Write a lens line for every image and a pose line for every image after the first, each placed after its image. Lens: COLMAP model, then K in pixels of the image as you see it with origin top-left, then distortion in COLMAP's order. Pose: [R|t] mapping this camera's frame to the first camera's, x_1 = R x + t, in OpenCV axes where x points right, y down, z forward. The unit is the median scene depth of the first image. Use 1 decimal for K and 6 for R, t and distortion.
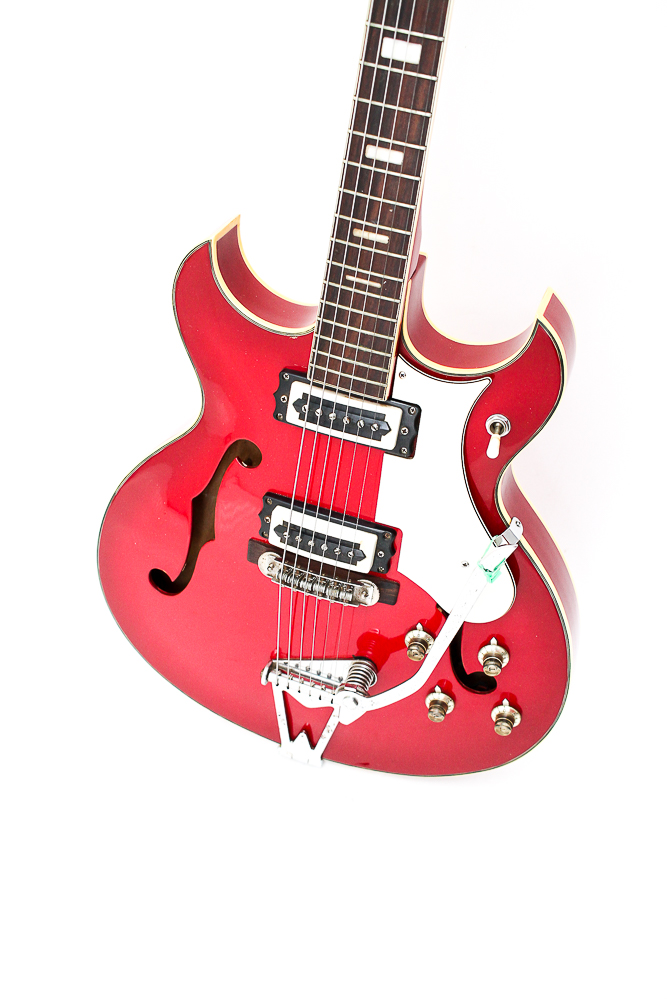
lens RADIAL K [[1122.3, 0, 330.0], [0, 1122.3, 503.1], [0, 0, 1]] dist [-0.116620, 0.000000]
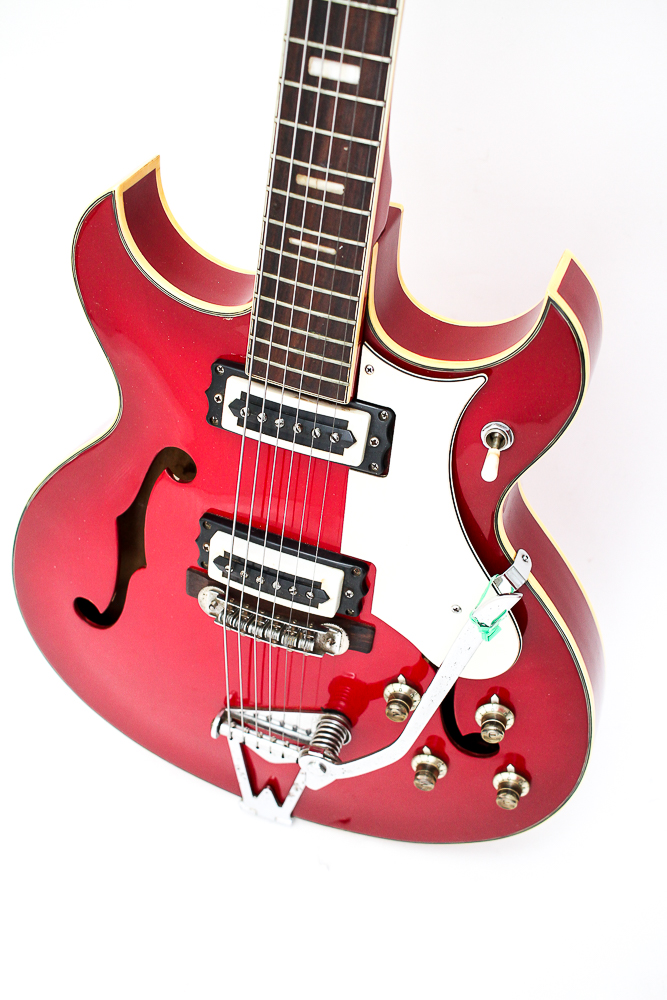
lens RADIAL K [[1122.3, 0, 332.8], [0, 1122.3, 501.3], [0, 0, 1]] dist [-0.116620, 0.000000]
pose [[0.999714, -0.004427, -0.023512, 0.054699], [0.005794, 0.998277, 0.058398, -0.066805], [0.023213, -0.058517, 0.998016, 0.234603]]
